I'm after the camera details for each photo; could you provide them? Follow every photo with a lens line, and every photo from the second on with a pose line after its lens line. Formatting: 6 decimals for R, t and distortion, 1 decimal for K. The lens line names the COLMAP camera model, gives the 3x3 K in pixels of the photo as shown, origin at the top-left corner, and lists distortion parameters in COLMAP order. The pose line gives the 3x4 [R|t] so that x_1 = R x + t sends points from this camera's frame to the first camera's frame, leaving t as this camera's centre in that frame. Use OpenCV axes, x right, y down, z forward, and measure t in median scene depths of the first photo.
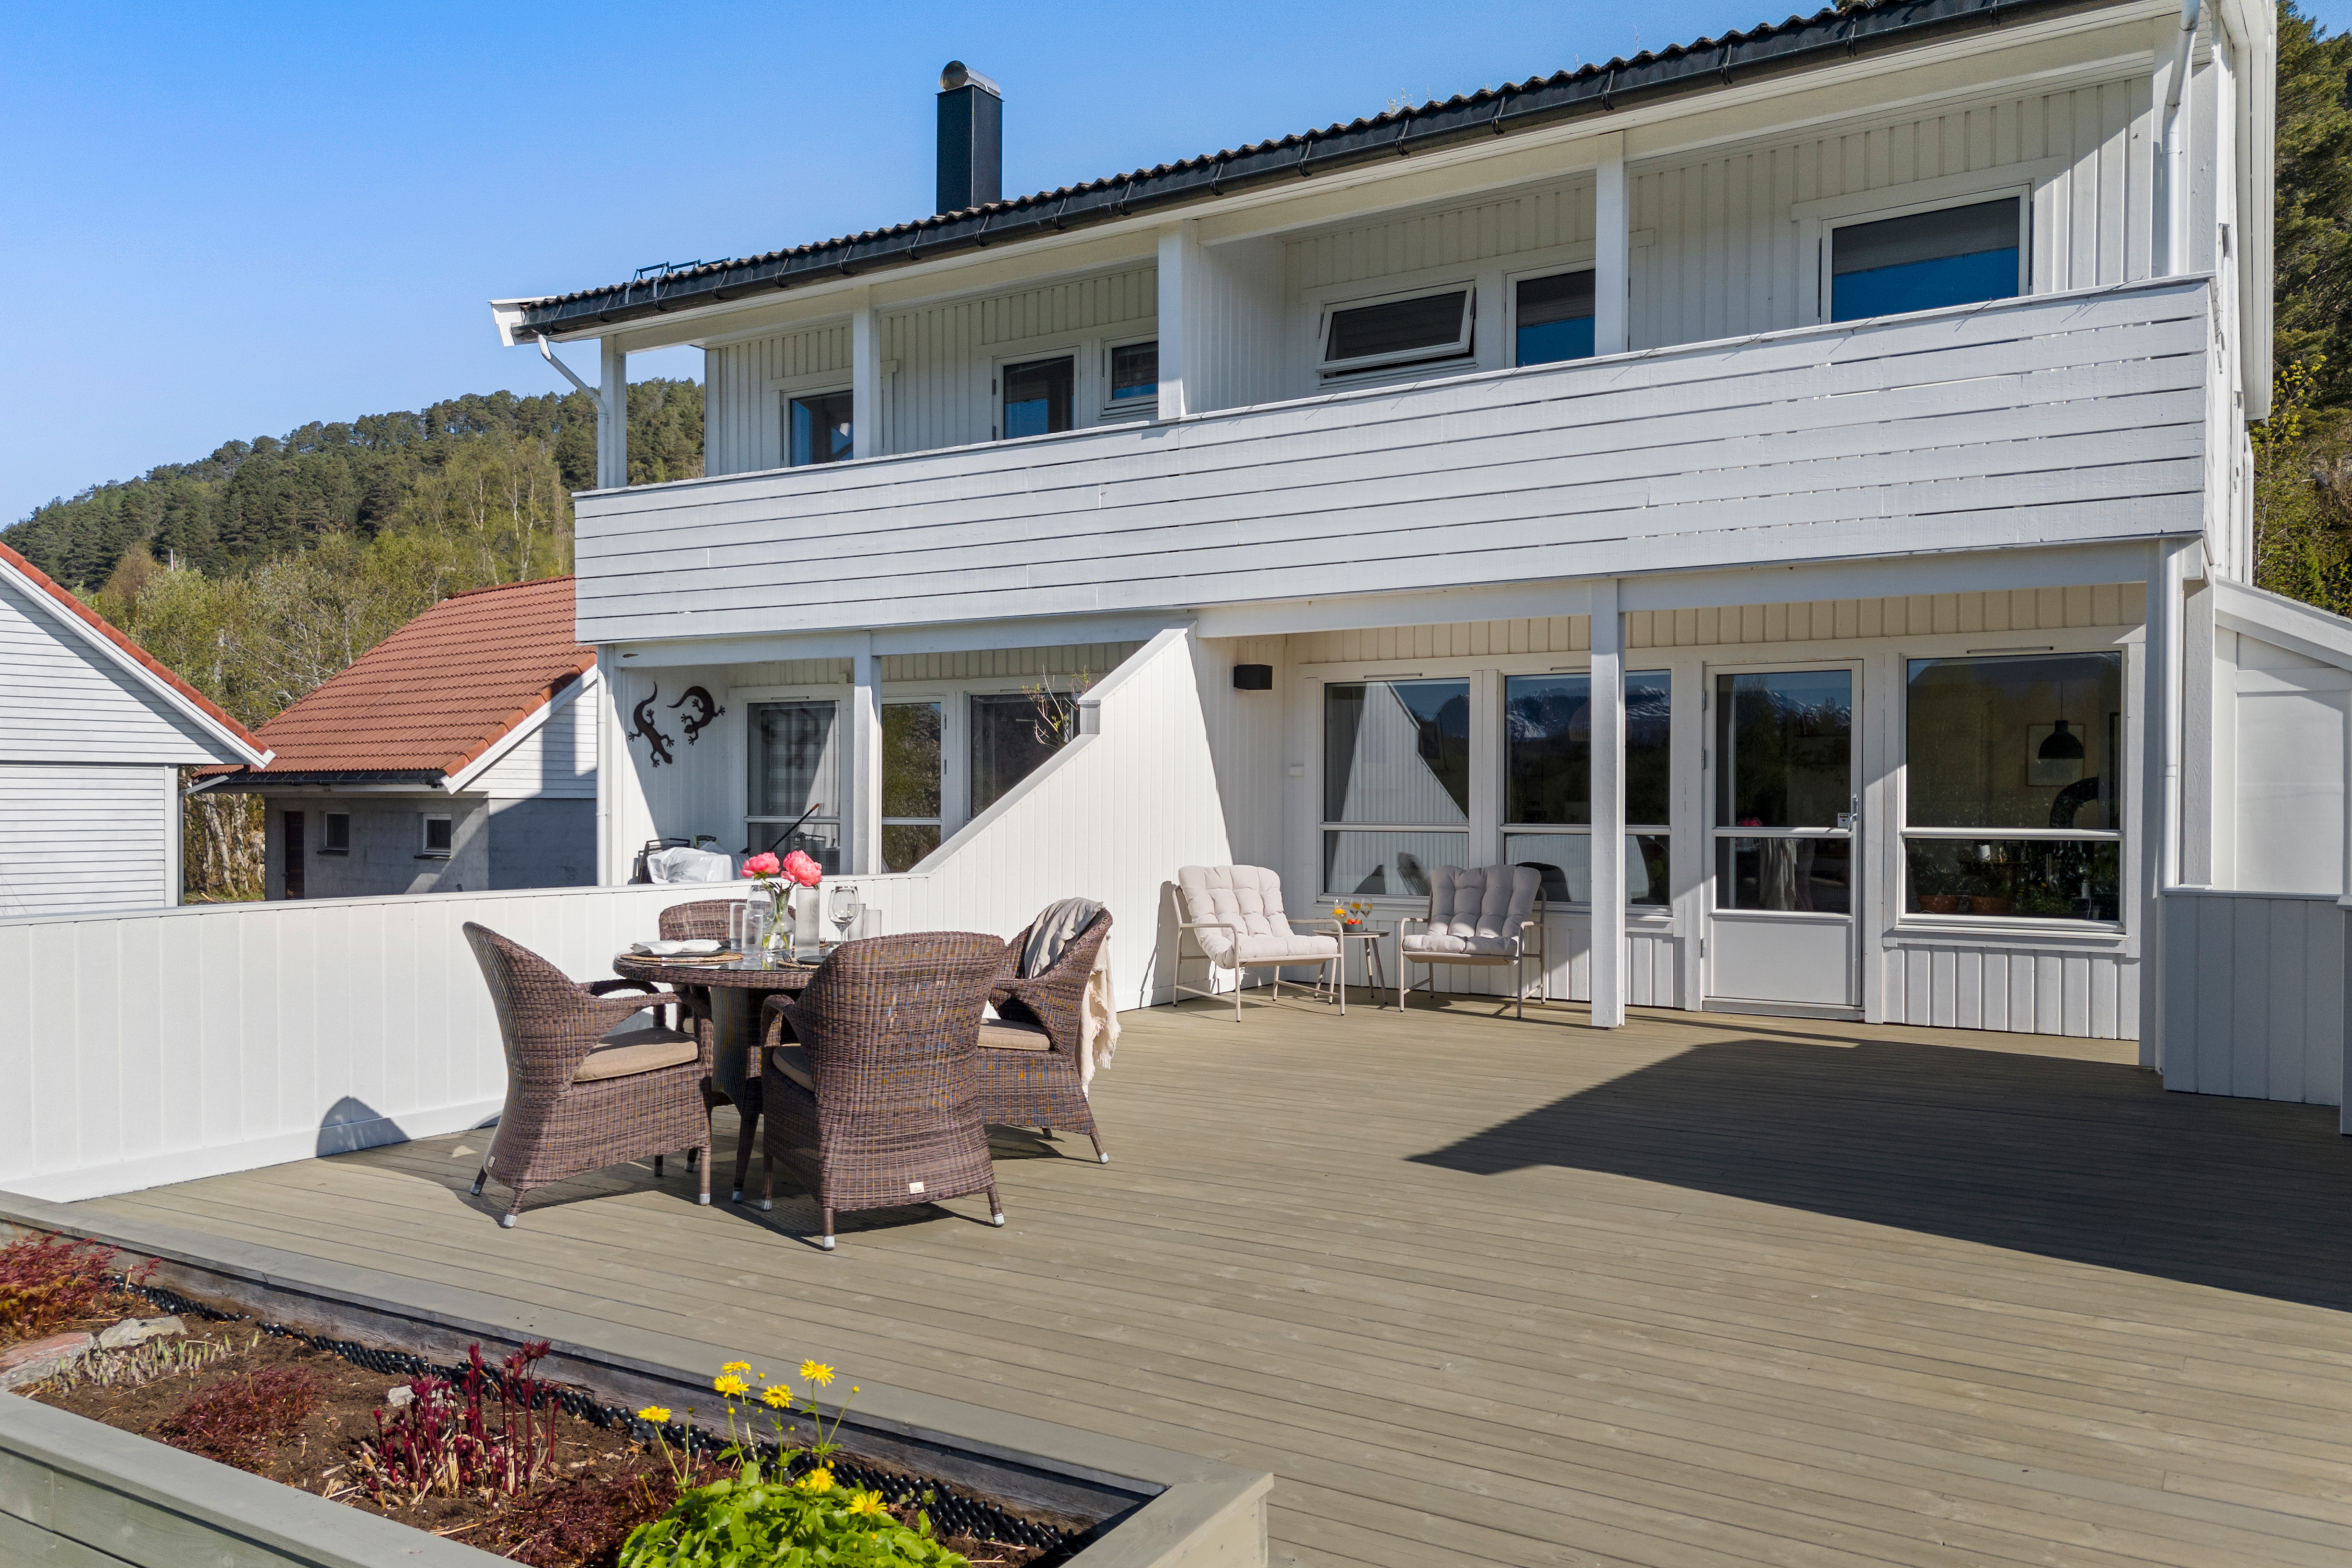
lens RADIAL K [[1764.0, 0, 1176.0], [0, 1764.0, 784.0], [0, 0, 1]] dist [0.082632, -0.076338]
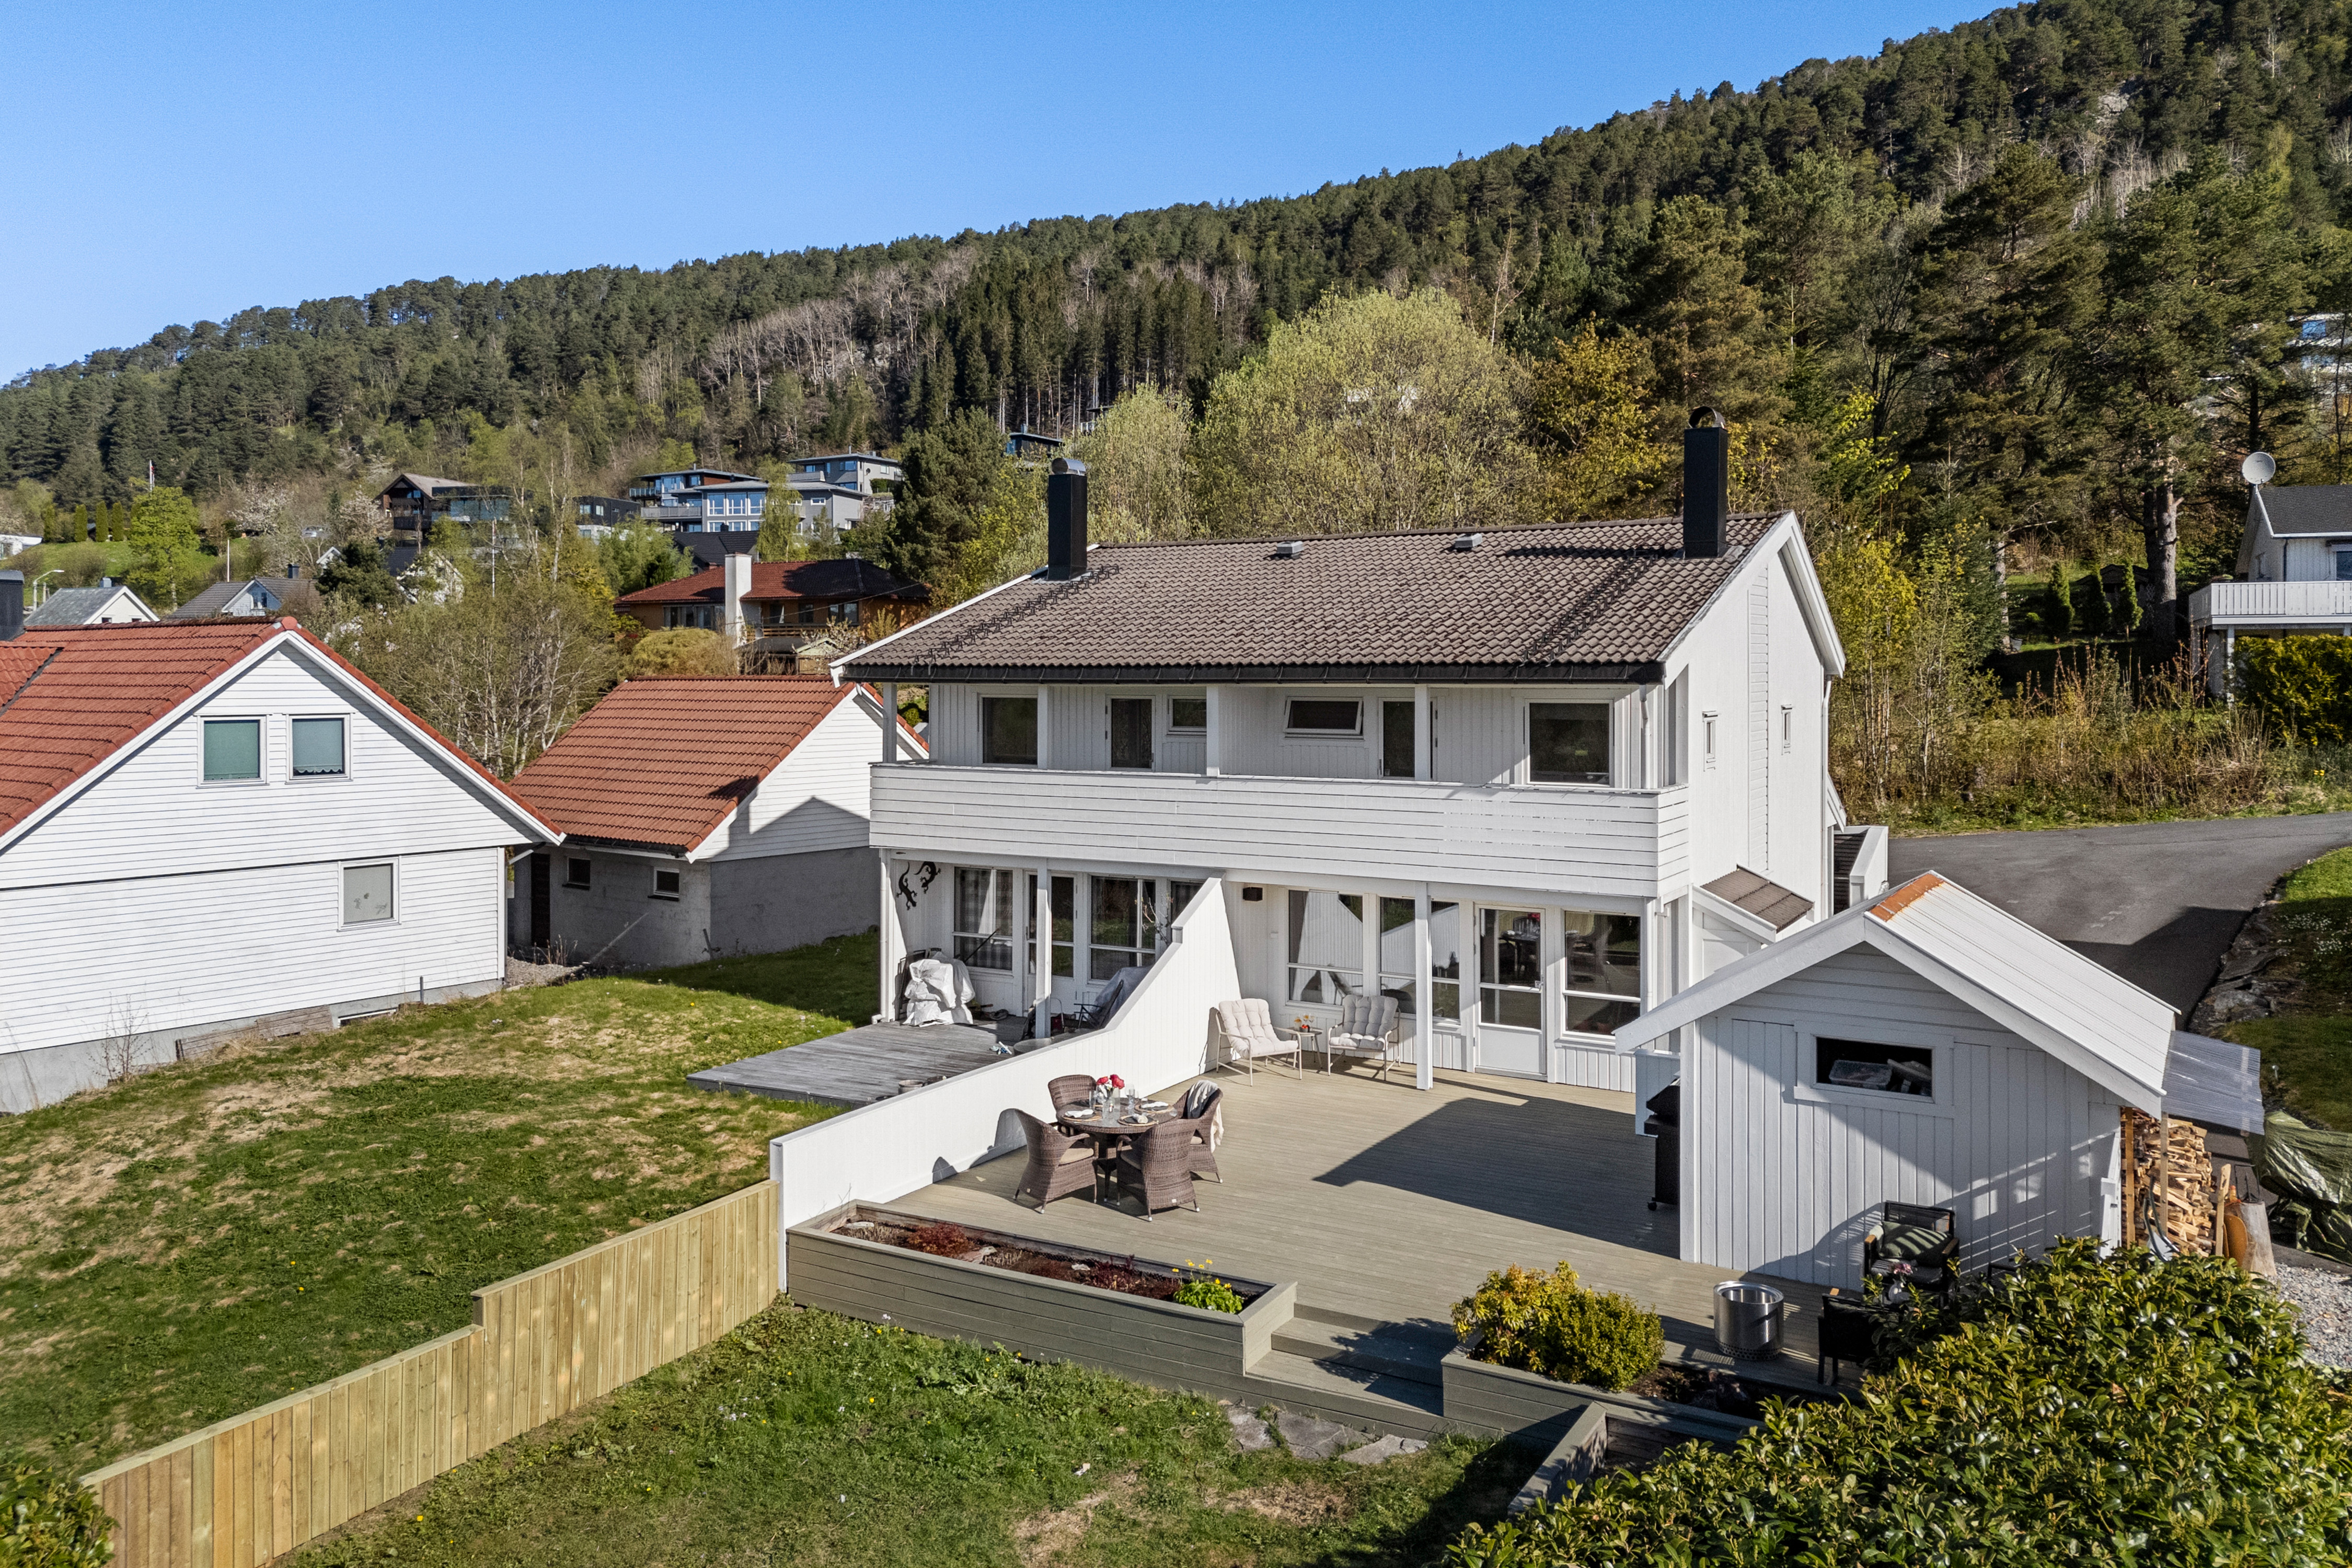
lens RADIAL K [[1791.3, 0, 1160.8], [0, 1791.3, 687.6], [0, 0, 1]] dist [0.082064, -0.083355]
pose [[0.999591, -0.008274, 0.027389, -0.103692], [0.007528, 0.999601, 0.027222, -0.324033], [-0.027604, -0.027005, 0.999254, -0.914601]]
